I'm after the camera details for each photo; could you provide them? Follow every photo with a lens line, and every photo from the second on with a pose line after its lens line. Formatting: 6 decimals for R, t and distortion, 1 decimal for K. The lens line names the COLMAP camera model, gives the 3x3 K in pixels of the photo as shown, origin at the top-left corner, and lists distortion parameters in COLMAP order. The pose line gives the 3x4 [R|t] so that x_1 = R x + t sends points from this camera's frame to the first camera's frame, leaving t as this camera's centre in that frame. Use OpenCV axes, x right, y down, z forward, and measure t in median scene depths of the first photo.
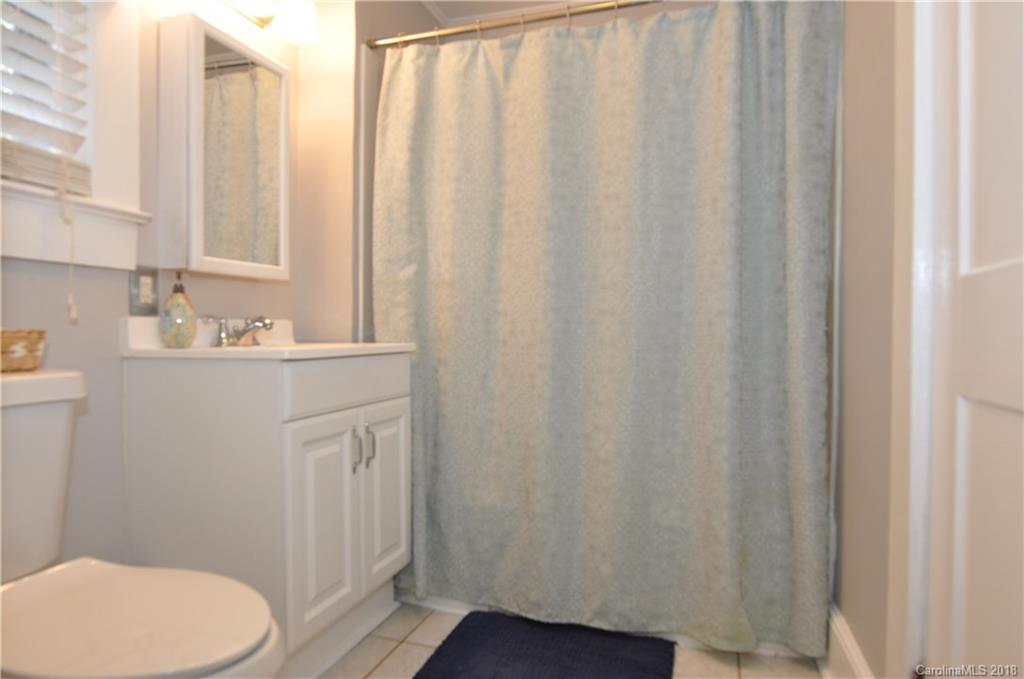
lens RADIAL K [[630.9, 0, 509.1], [0, 630.9, 337.7], [0, 0, 1]] dist [-0.000748, -0.005013]
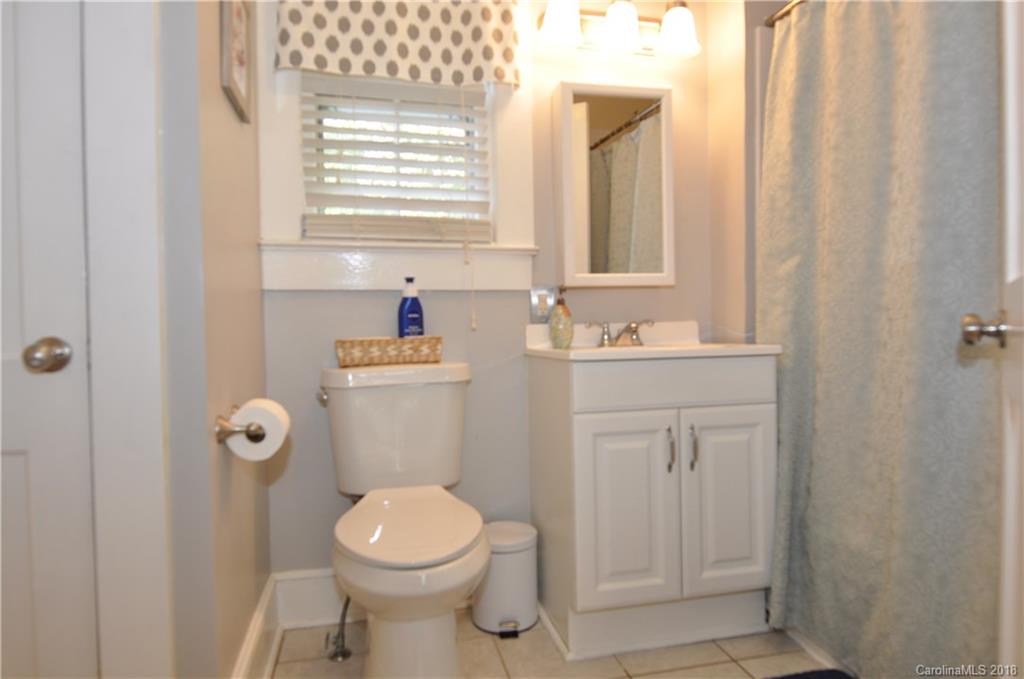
lens RADIAL K [[630.9, 0, 512.2], [0, 630.9, 340.0], [0, 0, 1]] dist [-0.000748, -0.005013]
pose [[0.516106, 0.006022, -0.856503, 0.433042], [0.008872, 0.999884, 0.012376, -0.013821], [0.856479, -0.013986, 0.515993, 0.214958]]
